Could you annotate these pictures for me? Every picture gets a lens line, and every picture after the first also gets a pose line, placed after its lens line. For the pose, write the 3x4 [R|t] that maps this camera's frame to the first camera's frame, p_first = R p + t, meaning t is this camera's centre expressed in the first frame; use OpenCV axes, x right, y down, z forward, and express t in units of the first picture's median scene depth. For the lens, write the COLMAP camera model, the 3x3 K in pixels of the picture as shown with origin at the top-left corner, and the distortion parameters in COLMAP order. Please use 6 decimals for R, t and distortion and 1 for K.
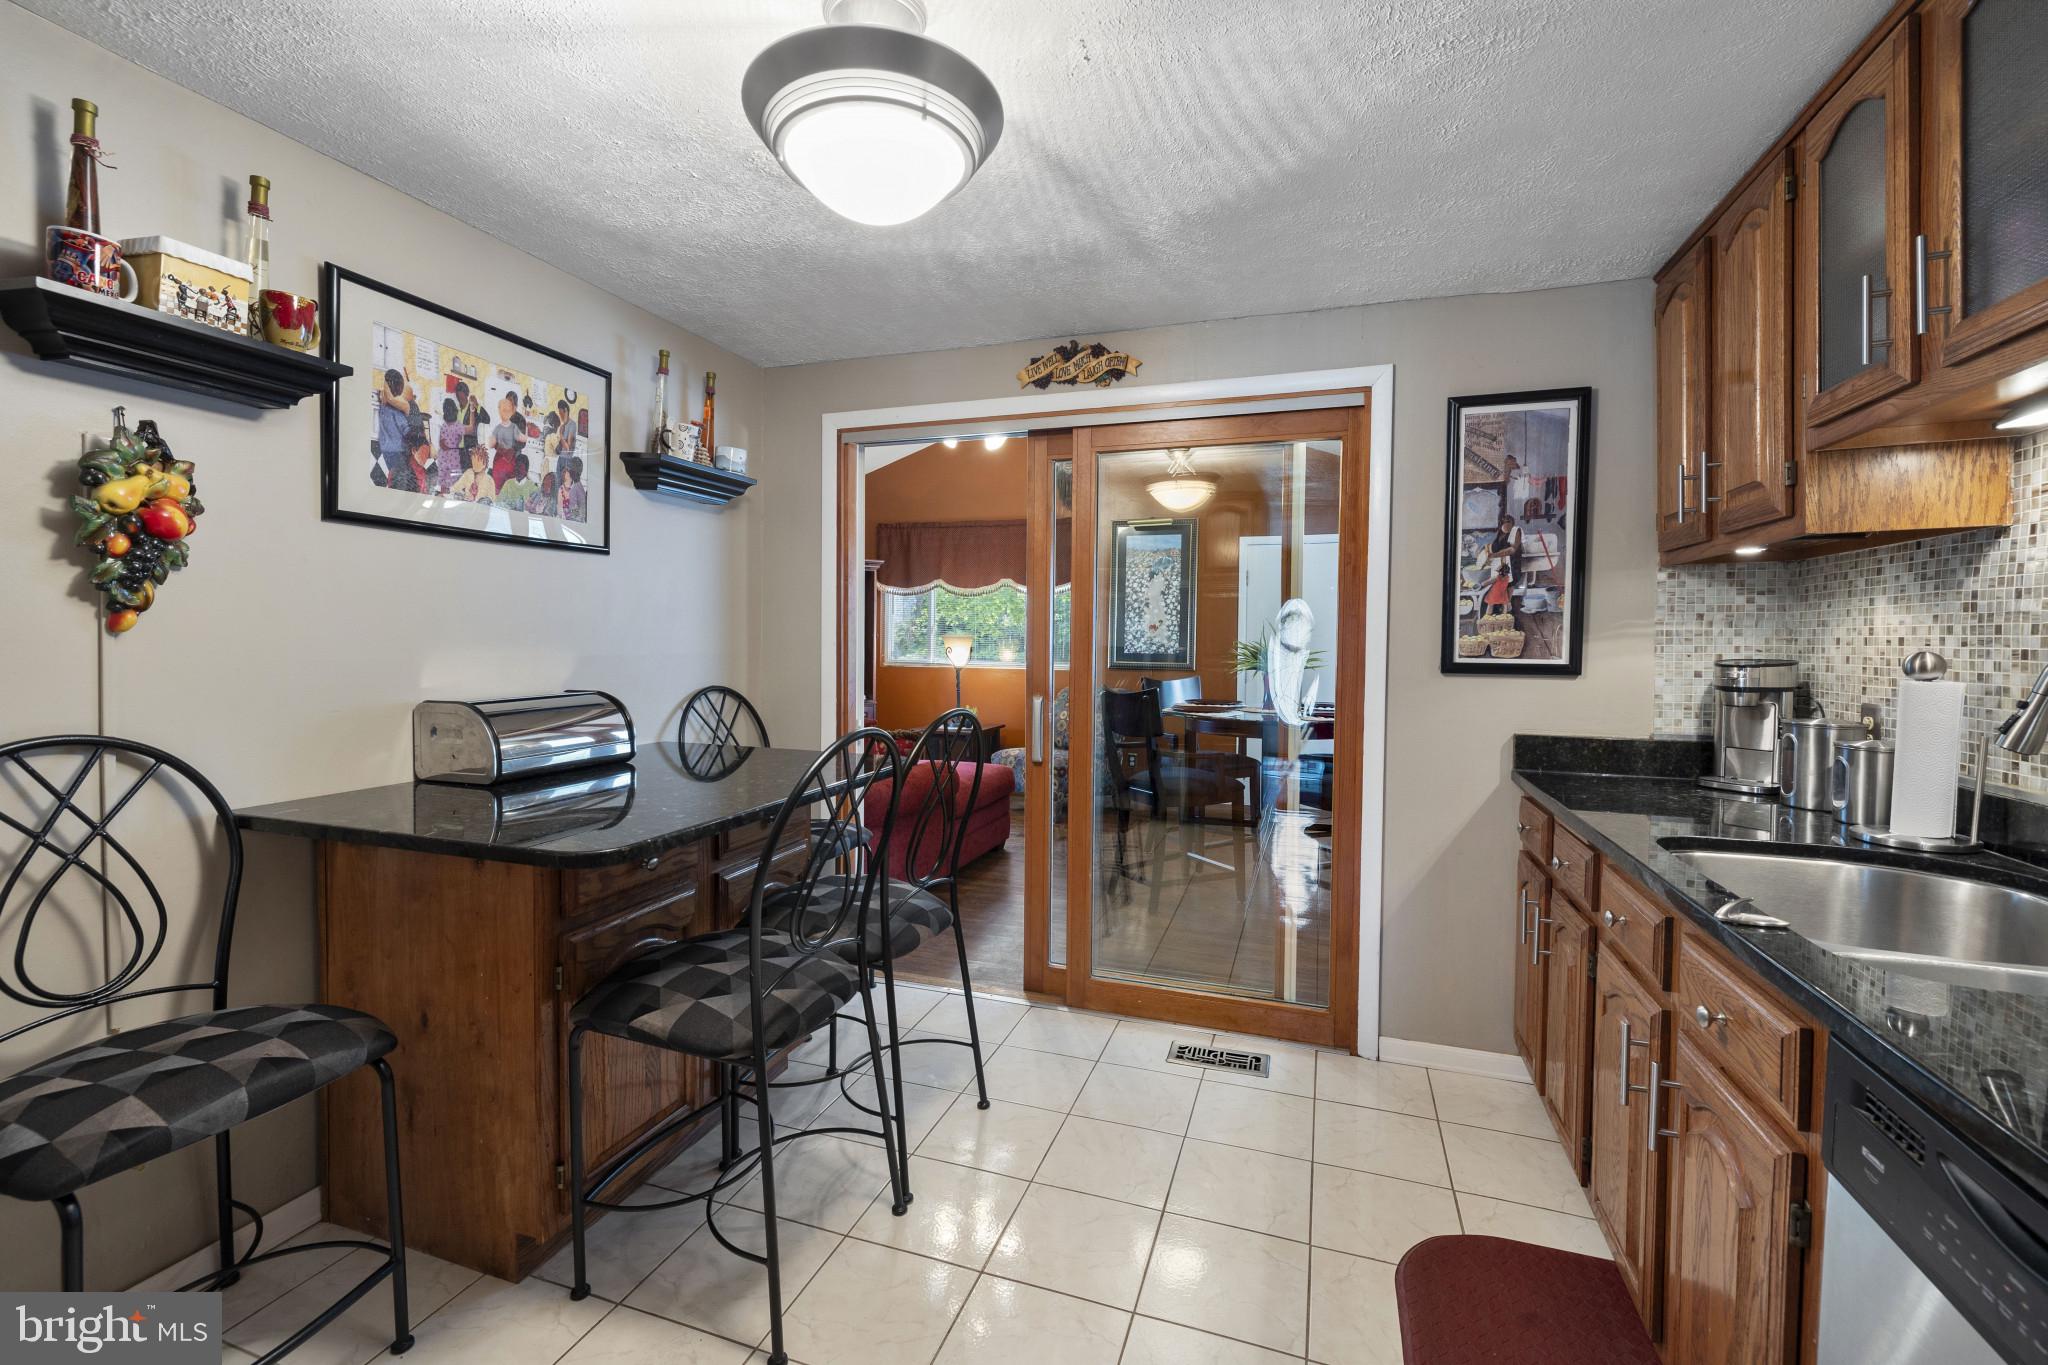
lens RADIAL K [[877.5, 0, 1018.2], [0, 877.5, 666.1], [0, 0, 1]] dist [-0.000427, -0.000108]
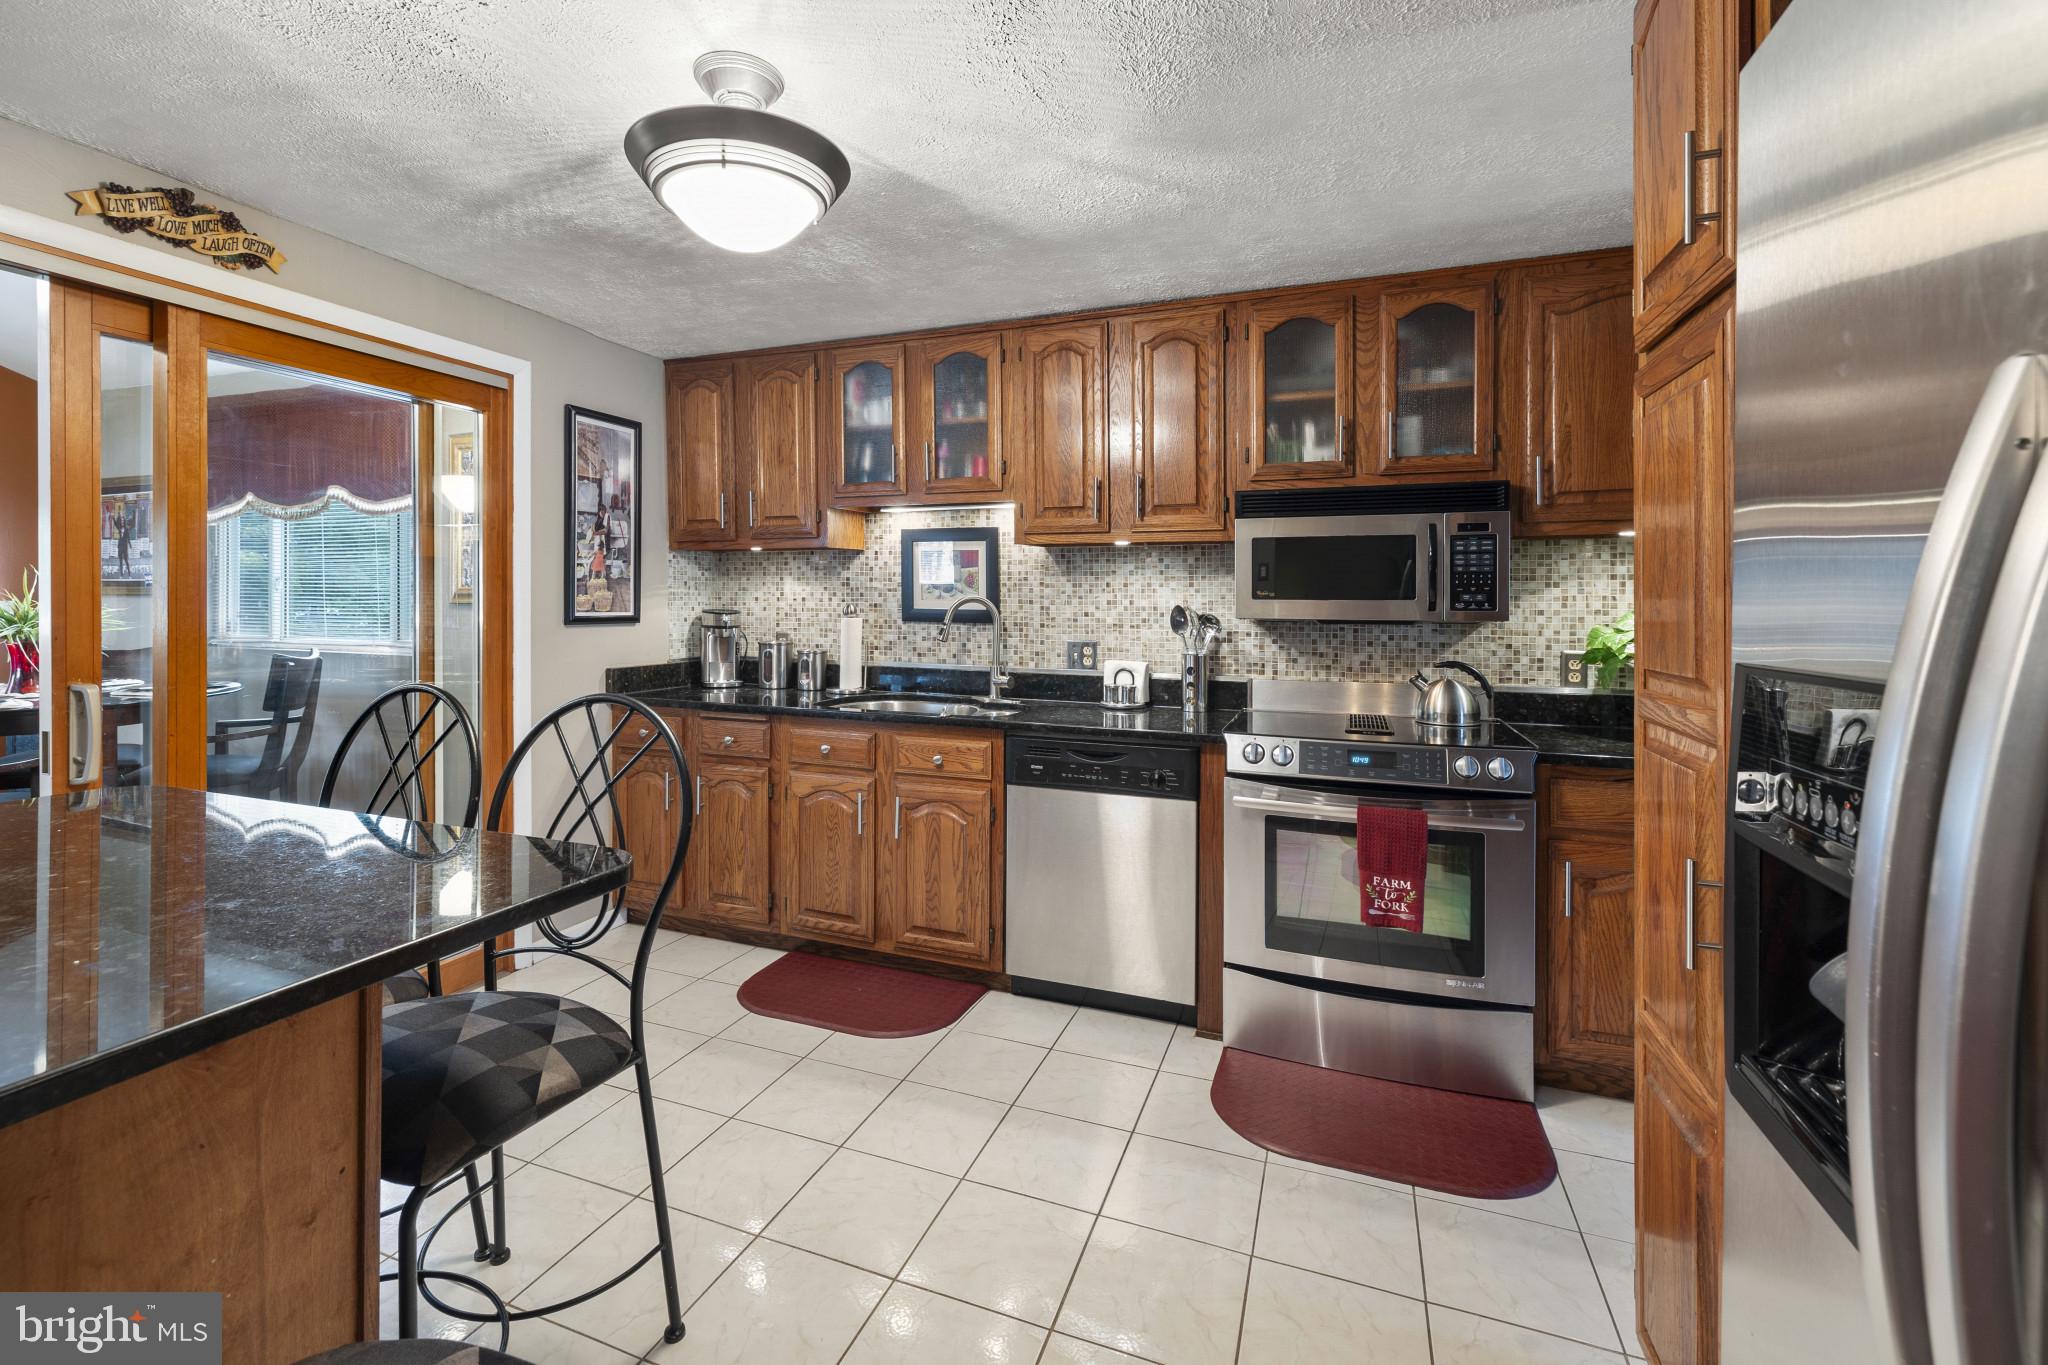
lens RADIAL K [[878.0, 0, 1017.4], [0, 878.0, 603.0], [0, 0, 1]] dist [-0.000582, -0.000131]
pose [[0.026425, -0.009464, 0.999606, -0.761122], [0.022754, 0.999702, 0.008864, -0.020044], [-0.999392, 0.022511, 0.026632, 0.343529]]
